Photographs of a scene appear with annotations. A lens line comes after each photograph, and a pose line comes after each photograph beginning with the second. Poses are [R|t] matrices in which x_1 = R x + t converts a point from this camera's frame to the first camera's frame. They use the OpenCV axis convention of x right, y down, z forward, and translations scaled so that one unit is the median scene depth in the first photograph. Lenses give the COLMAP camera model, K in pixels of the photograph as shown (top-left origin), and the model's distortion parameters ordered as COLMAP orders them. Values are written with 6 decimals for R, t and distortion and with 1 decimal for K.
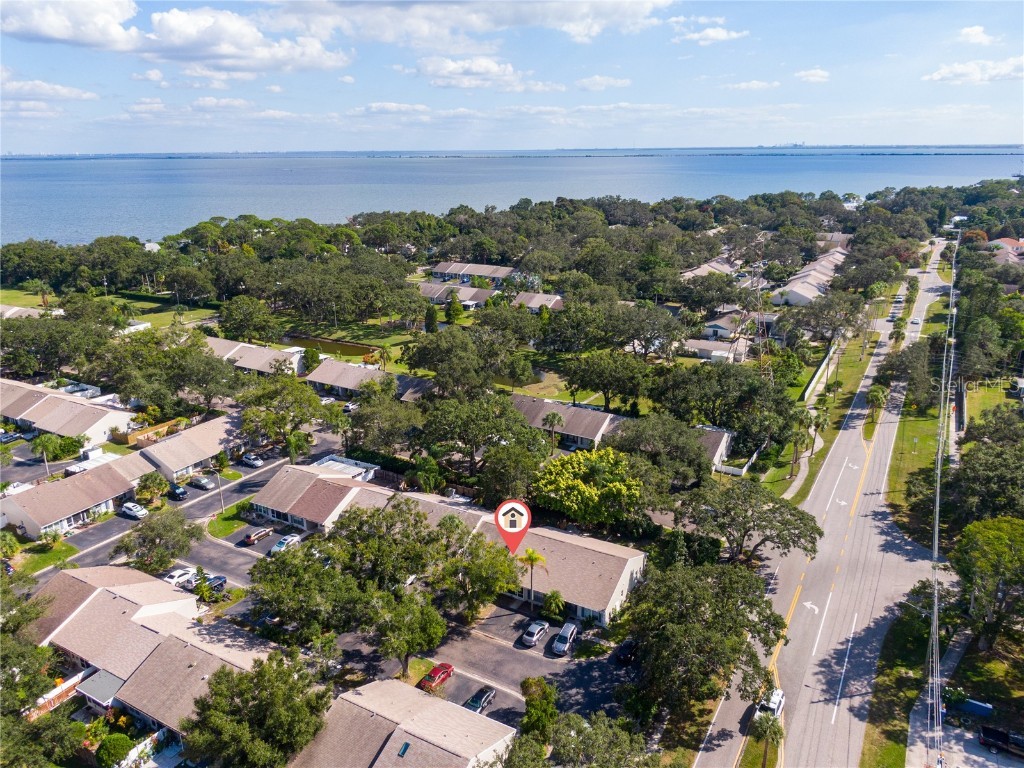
lens RADIAL K [[730.3, 0, 512.0], [0, 730.3, 384.0], [0, 0, 1]] dist [0.023817, -0.034405]
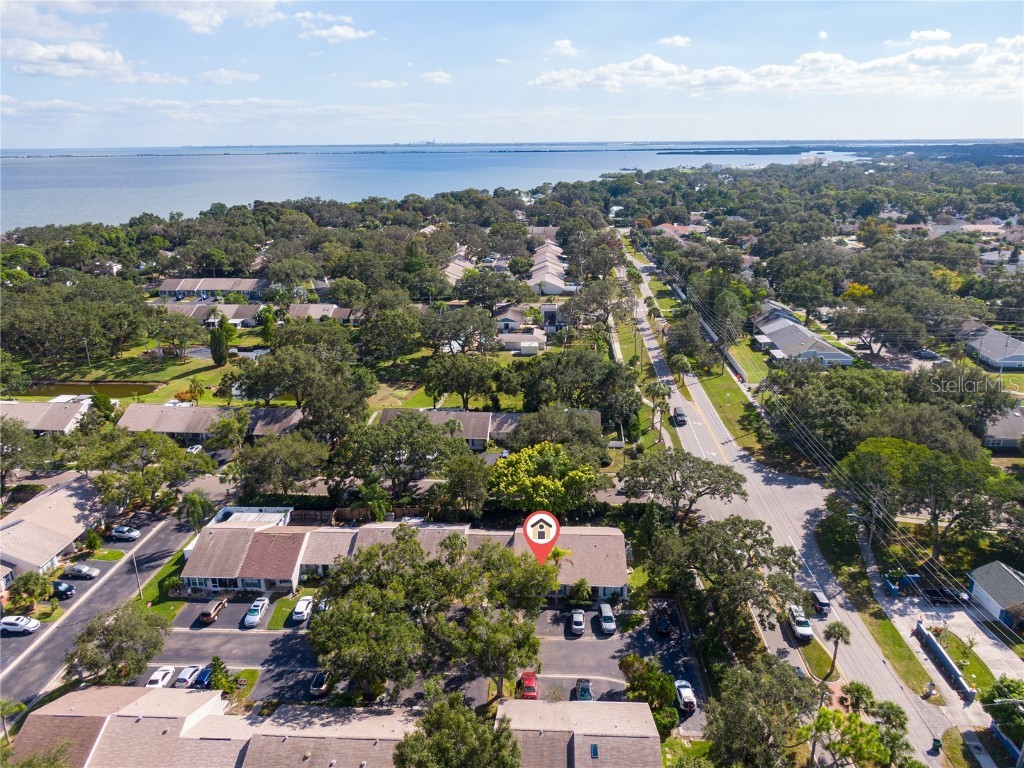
lens RADIAL K [[730.3, 0, 512.0], [0, 730.3, 384.0], [0, 0, 1]] dist [0.023817, -0.034405]
pose [[0.895161, -0.139708, 0.423282, -0.244228], [0.138238, 0.989803, 0.034346, -0.027806], [-0.423764, 0.027769, 0.905347, 0.035316]]
